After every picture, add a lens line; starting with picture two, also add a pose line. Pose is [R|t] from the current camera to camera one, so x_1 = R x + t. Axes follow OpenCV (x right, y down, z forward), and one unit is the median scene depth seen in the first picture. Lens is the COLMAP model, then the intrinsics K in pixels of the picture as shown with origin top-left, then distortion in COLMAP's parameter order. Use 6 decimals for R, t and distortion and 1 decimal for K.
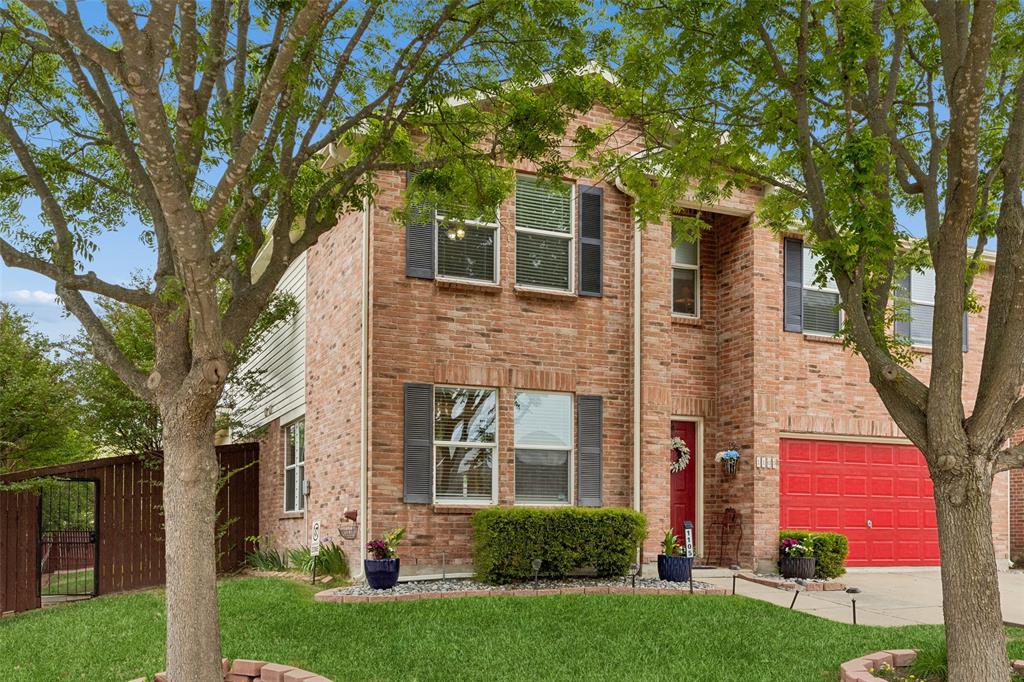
lens RADIAL K [[970.6, 0, 512.3], [0, 970.6, 332.6], [0, 0, 1]] dist [-0.004477, 0.000000]
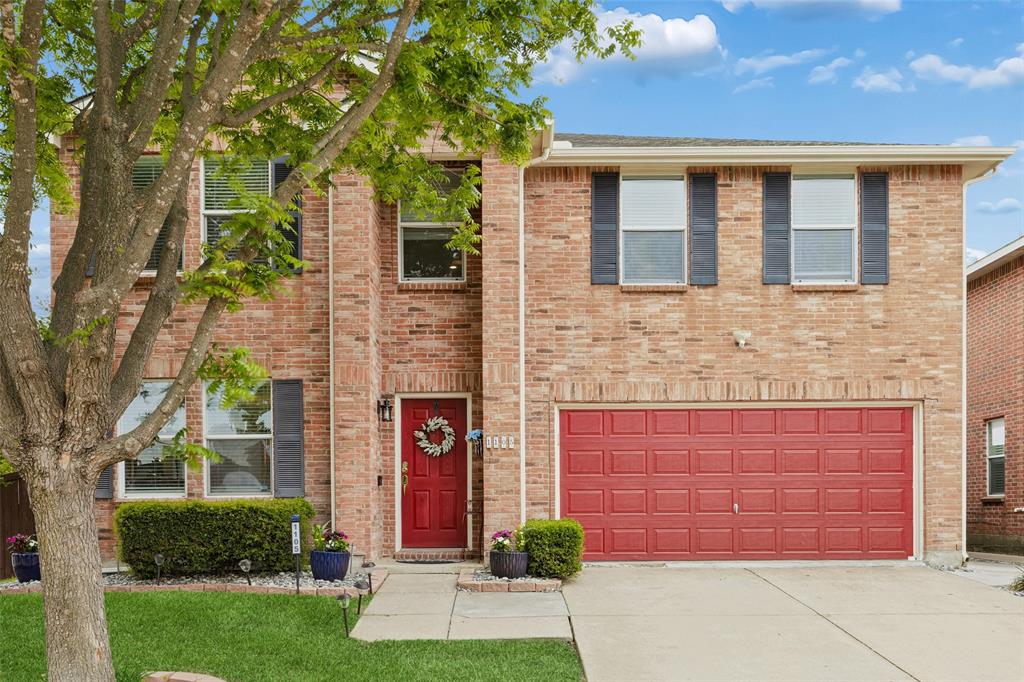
lens RADIAL K [[970.6, 0, 512.4], [0, 970.6, 350.5], [0, 0, 1]] dist [-0.004477, 0.000000]
pose [[0.912434, -0.076772, -0.401958, 0.633306], [0.093692, 0.995345, 0.022574, 0.034761], [0.398354, -0.058258, 0.915380, 0.221248]]
